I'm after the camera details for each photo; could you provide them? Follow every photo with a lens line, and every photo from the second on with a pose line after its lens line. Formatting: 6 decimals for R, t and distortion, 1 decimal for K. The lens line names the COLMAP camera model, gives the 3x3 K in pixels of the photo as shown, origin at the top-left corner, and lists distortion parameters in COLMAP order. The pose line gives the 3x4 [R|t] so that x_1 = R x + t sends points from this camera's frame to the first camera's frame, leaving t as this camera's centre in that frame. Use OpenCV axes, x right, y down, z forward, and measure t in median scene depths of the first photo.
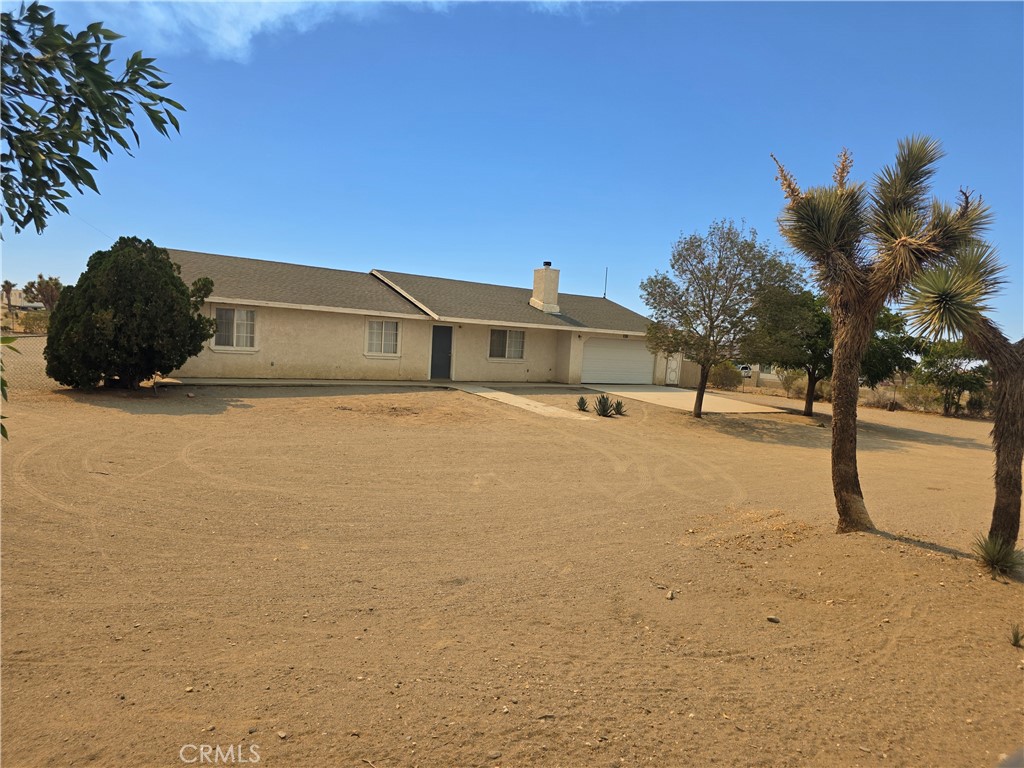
lens RADIAL K [[665.0, 0, 513.3], [0, 665.0, 379.2], [0, 0, 1]] dist [0.006862, 0.001207]
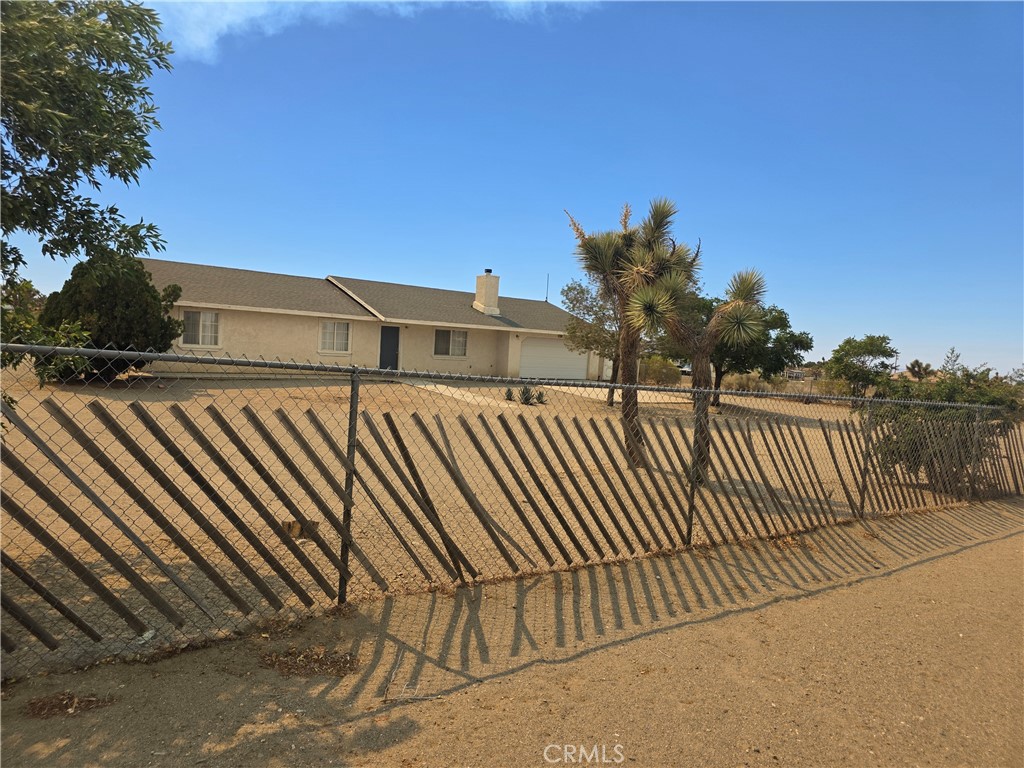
lens RADIAL K [[678.3, 0, 512.0], [0, 678.3, 384.0], [0, 0, 1]] dist [0.025899, -0.000987]
pose [[0.999641, -0.003119, 0.026595, 0.071566], [0.003020, 0.999988, 0.003733, 0.013538], [-0.026607, -0.003651, 0.999639, -0.156427]]
